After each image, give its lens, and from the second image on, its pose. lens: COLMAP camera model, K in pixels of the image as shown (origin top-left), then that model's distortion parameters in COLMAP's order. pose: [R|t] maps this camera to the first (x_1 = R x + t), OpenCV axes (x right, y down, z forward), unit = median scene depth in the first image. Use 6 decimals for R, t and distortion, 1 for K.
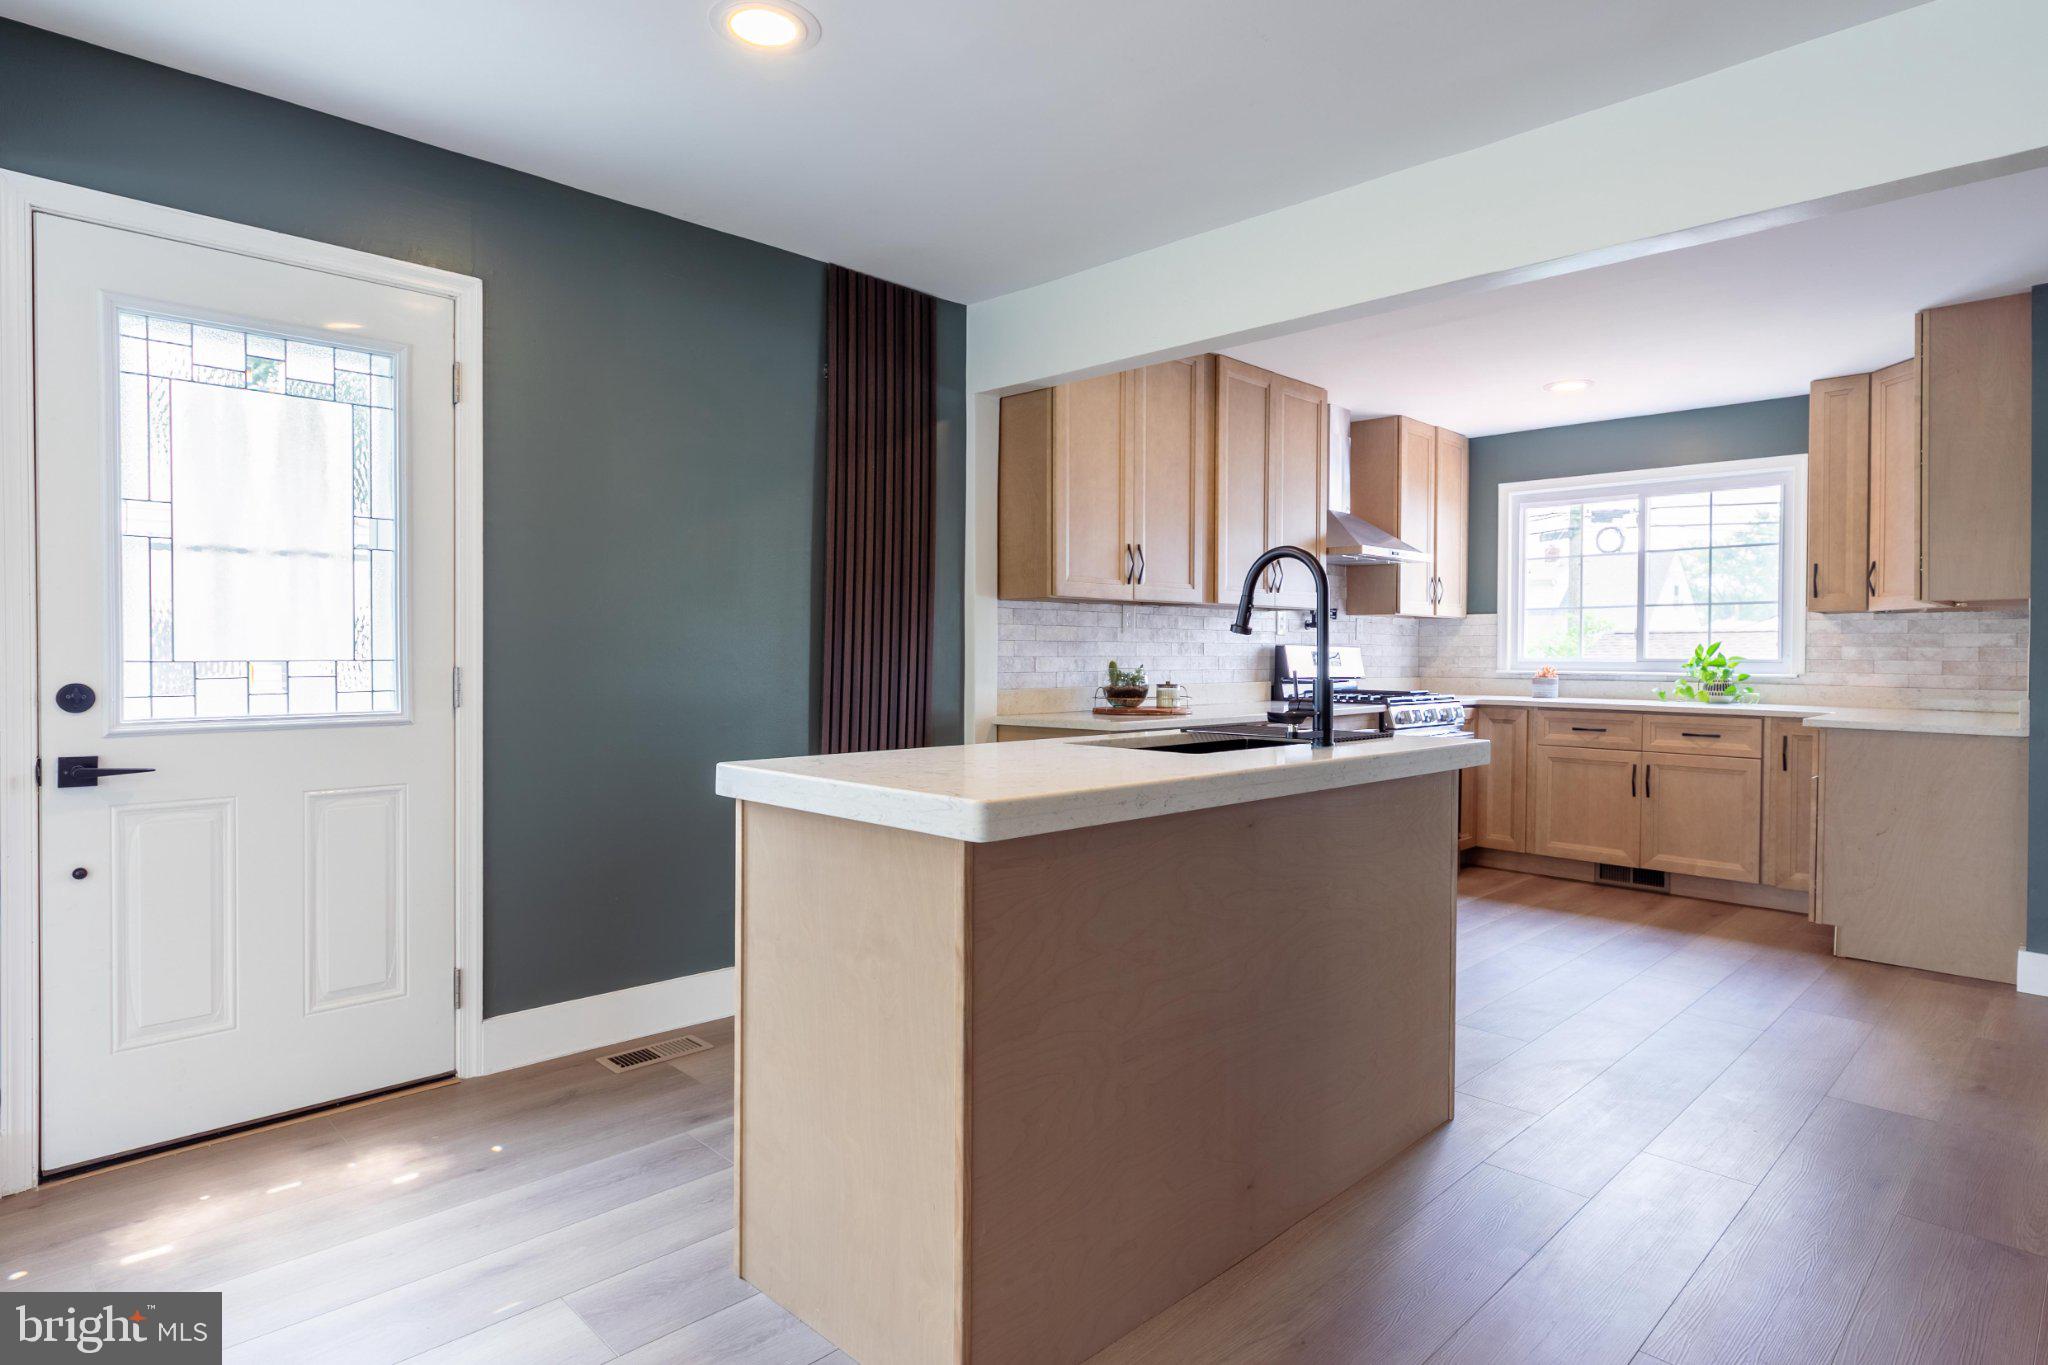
lens RADIAL K [[1119.8, 0, 1032.3], [0, 1119.8, 663.6], [0, 0, 1]] dist [0.007928, -0.002095]
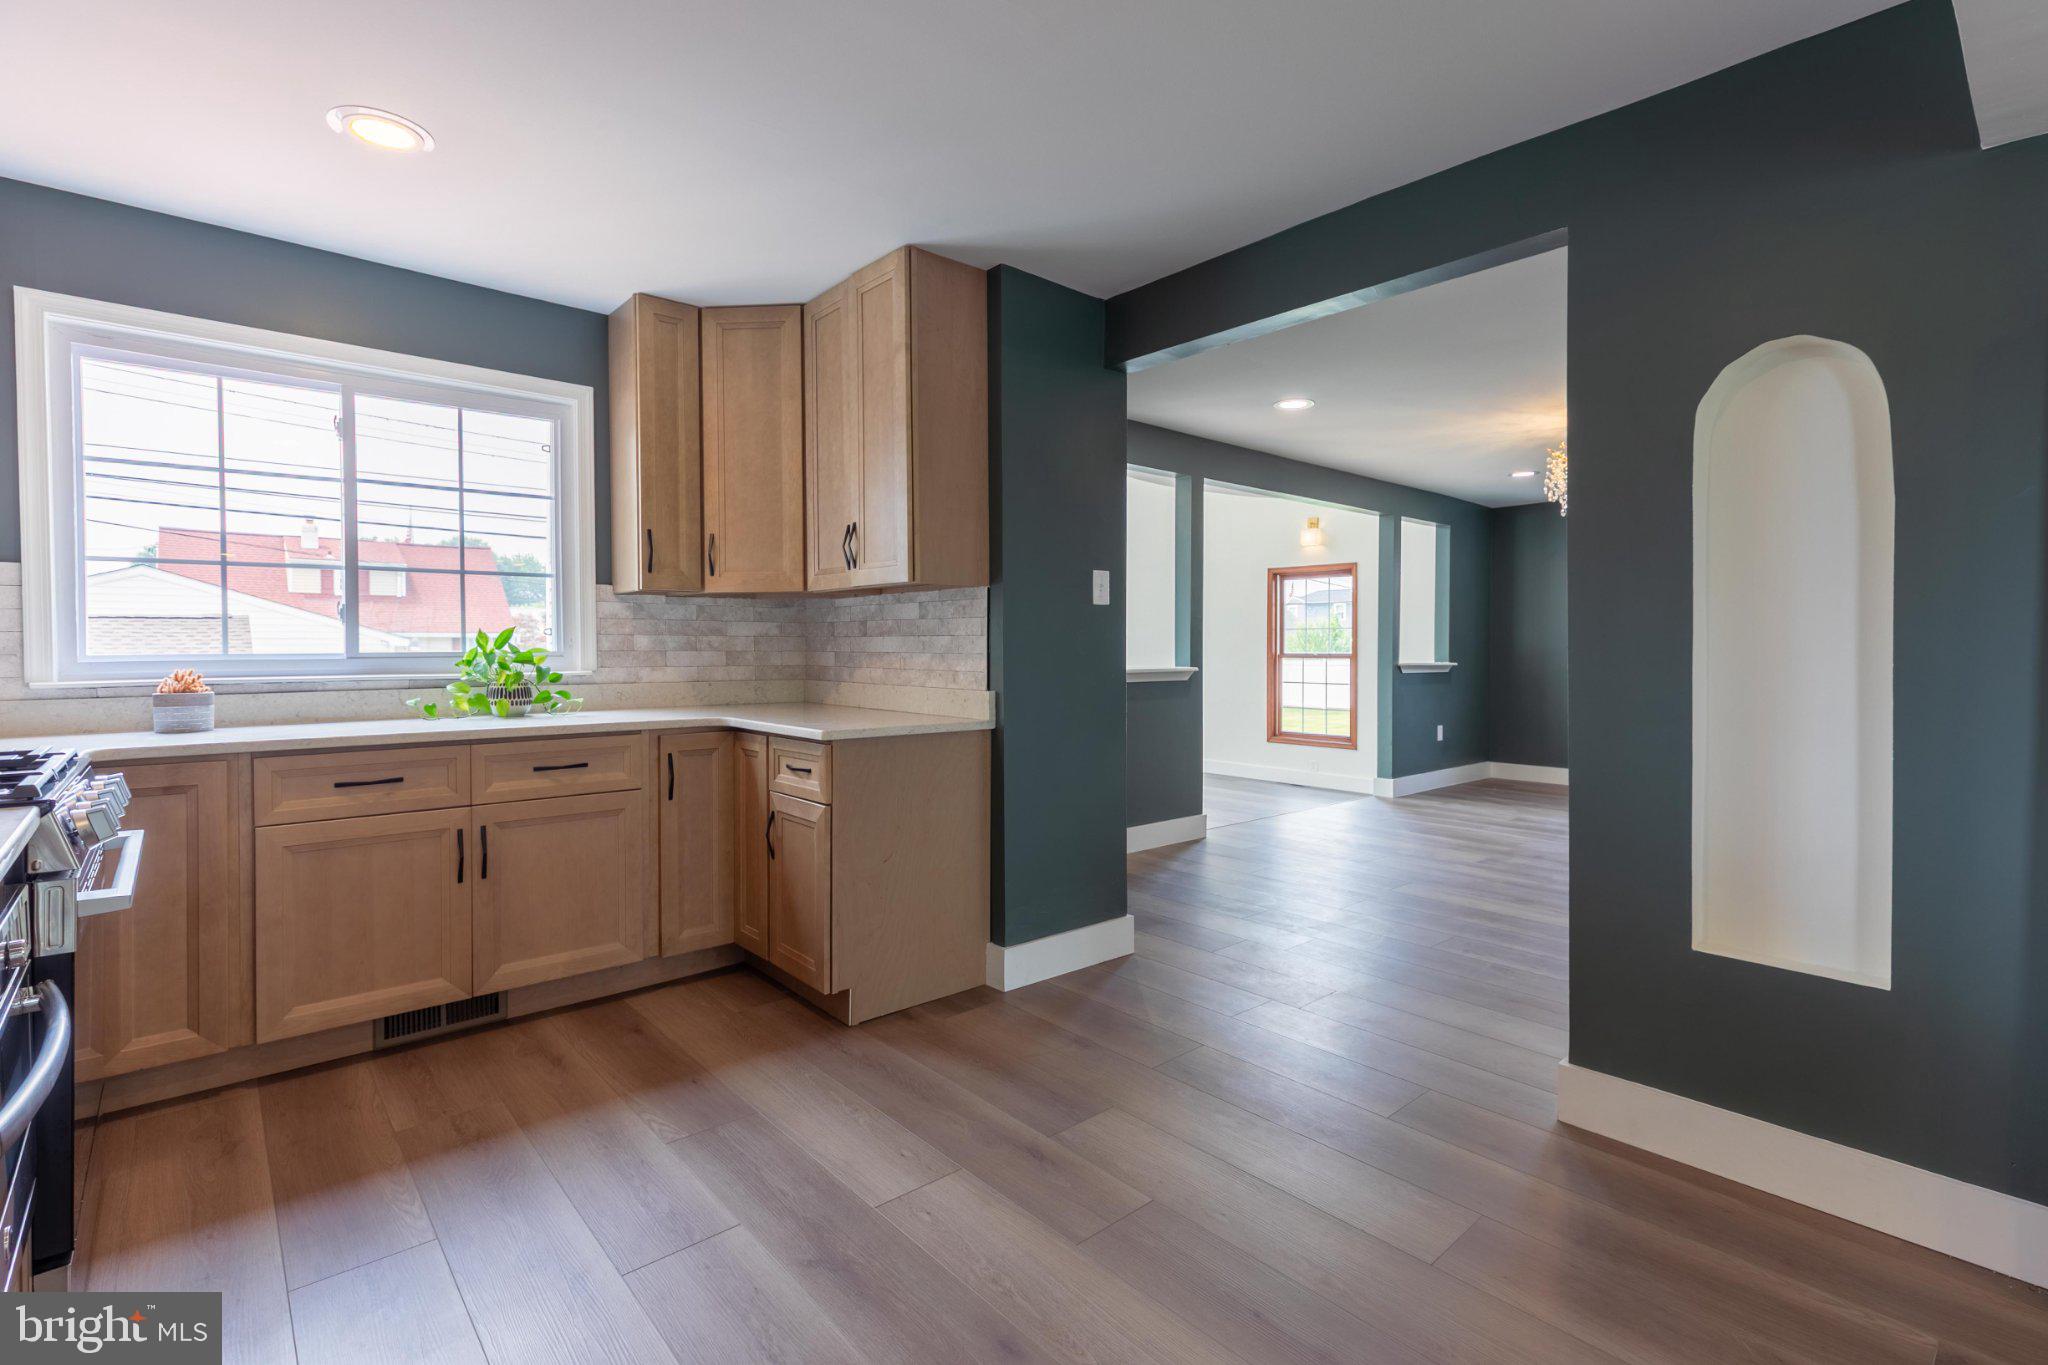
lens RADIAL K [[921.5, 0, 1029.3], [0, 921.5, 660.5], [0, 0, 1]] dist [-0.002970, 0.002129]
pose [[0.060850, -0.023630, 0.997867, 0.066223], [0.011960, 0.999665, 0.022944, -0.008674], [-0.998075, 0.010538, 0.061112, 0.679931]]
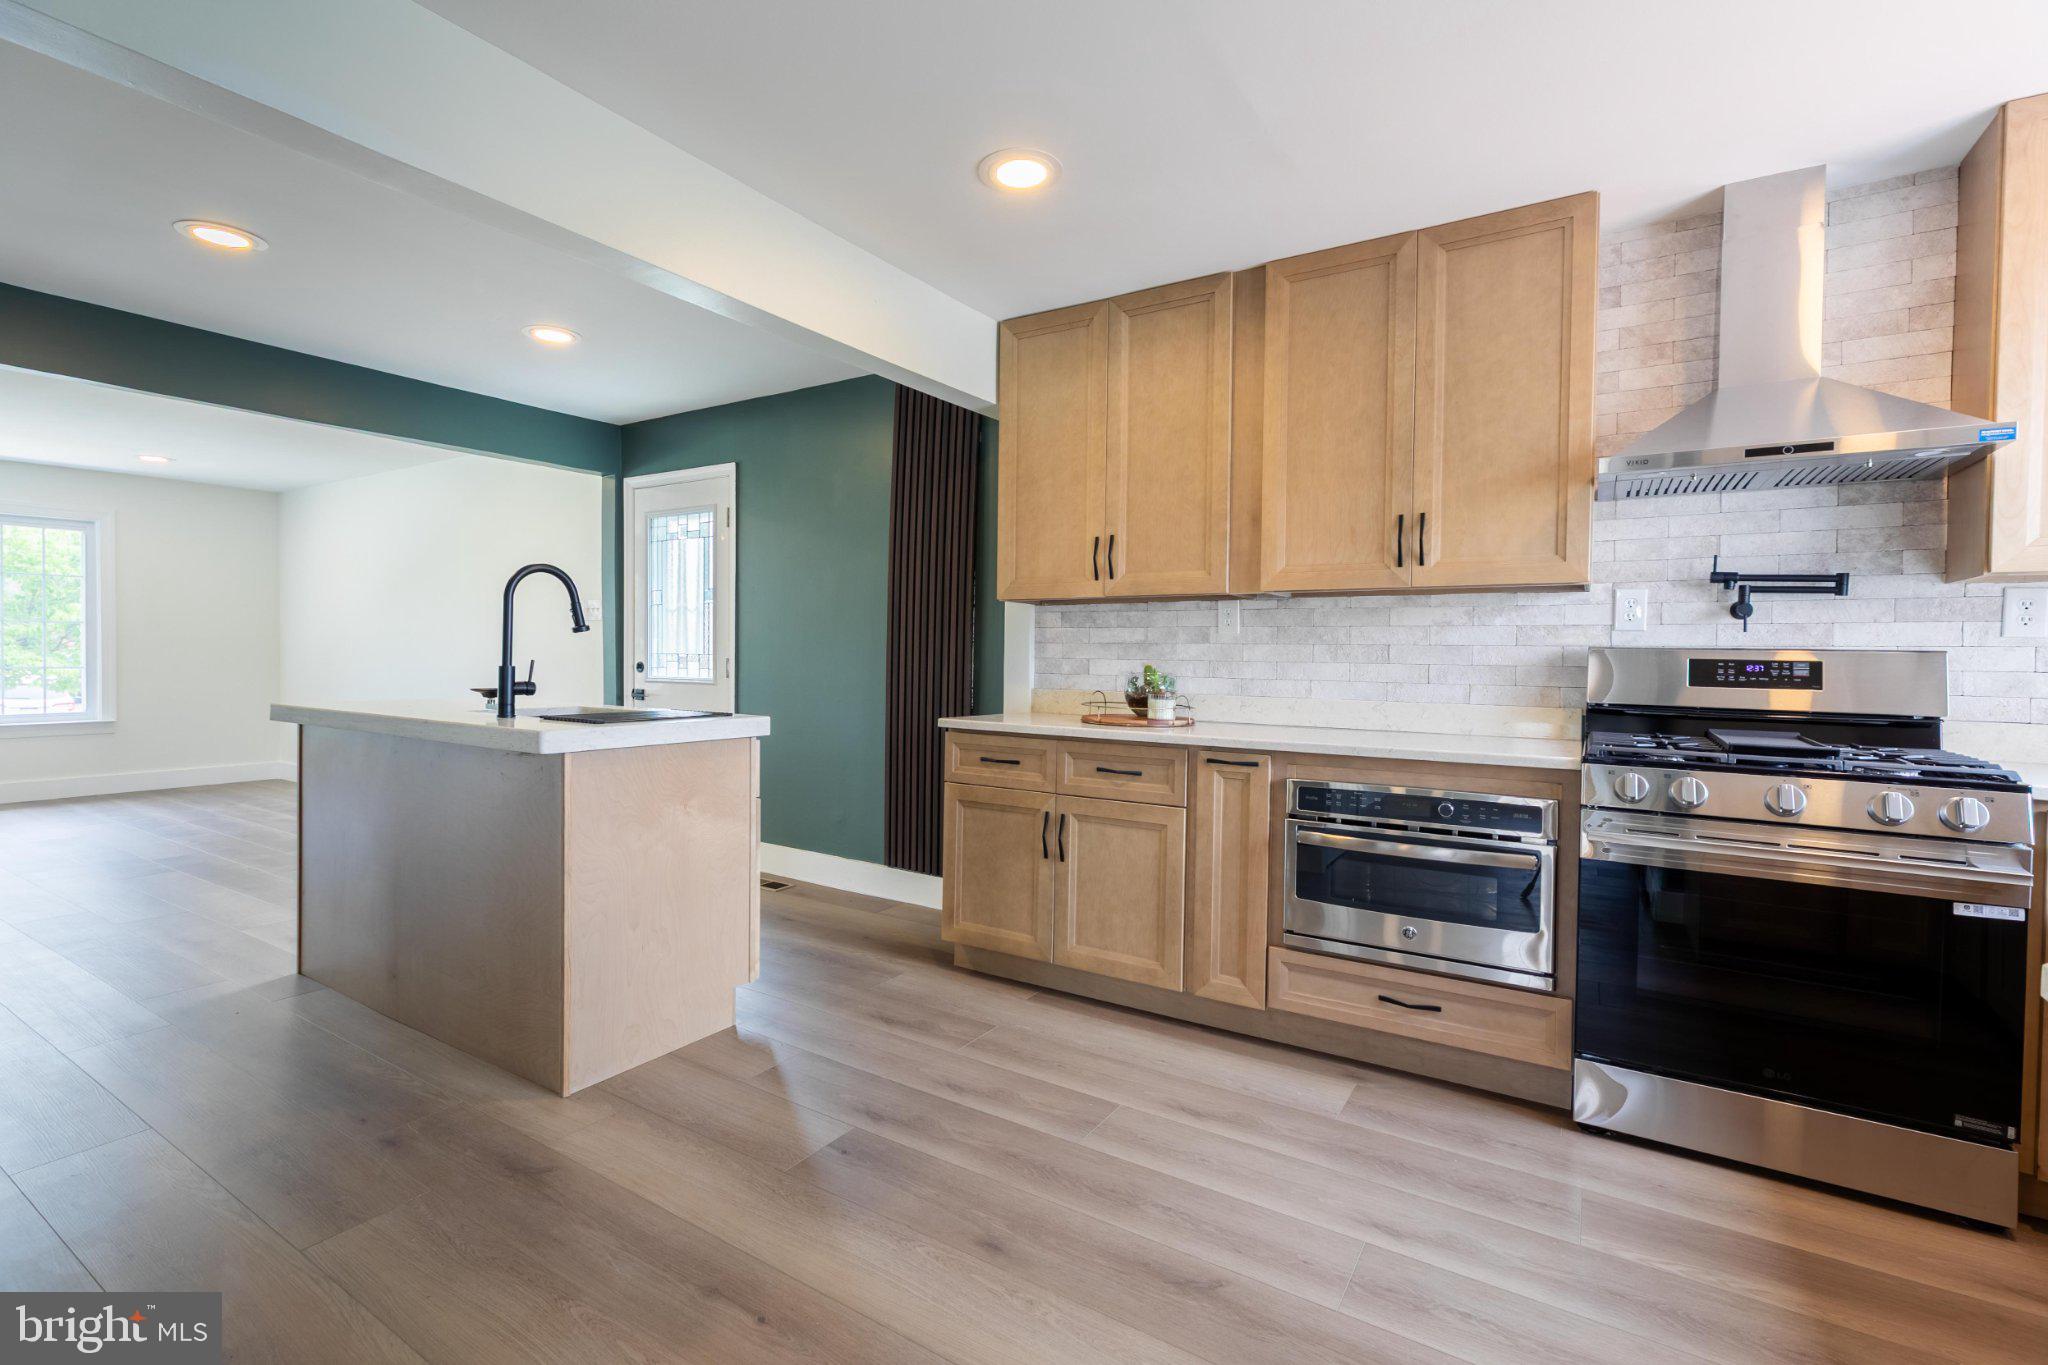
lens RADIAL K [[921.5, 0, 1005.8], [0, 921.5, 667.1], [0, 0, 1]] dist [-0.002970, 0.002129]
pose [[0.204769, 0.010656, -0.978752, 0.670719], [-0.024665, 0.999679, 0.005724, -0.001474], [0.978499, 0.022969, 0.204966, 0.637741]]
